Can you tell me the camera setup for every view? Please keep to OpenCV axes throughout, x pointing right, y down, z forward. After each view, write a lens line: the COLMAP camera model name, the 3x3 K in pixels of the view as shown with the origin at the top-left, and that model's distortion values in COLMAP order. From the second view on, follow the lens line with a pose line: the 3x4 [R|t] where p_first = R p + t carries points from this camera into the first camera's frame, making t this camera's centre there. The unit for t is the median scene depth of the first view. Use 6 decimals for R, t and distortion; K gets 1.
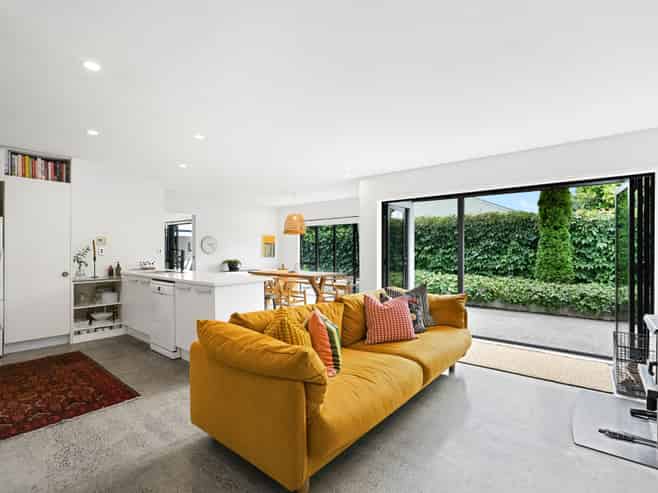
lens RADIAL K [[316.5, 0, 329.0], [0, 316.5, 246.5], [0, 0, 1]] dist [-0.000456, -0.000269]
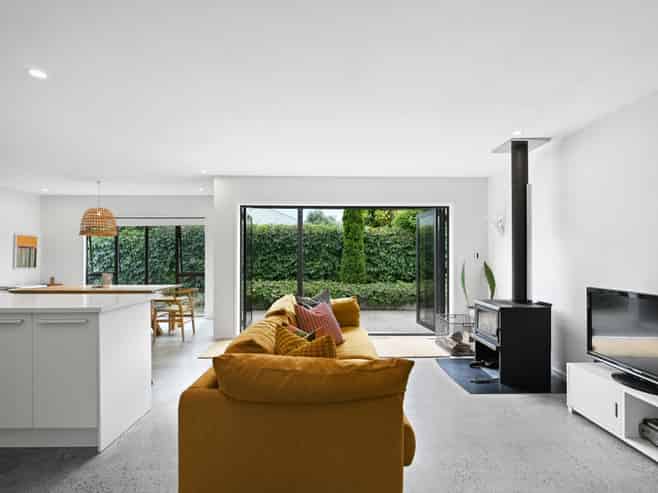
lens RADIAL K [[325.4, 0, 328.5], [0, 325.4, 253.9], [0, 0, 1]] dist [-0.000532, -0.000426]
pose [[0.776308, 0.008304, 0.630299, -0.166690], [-0.009231, 0.999956, -0.001805, 0.000333], [-0.630286, -0.004417, 0.776350, 0.068747]]
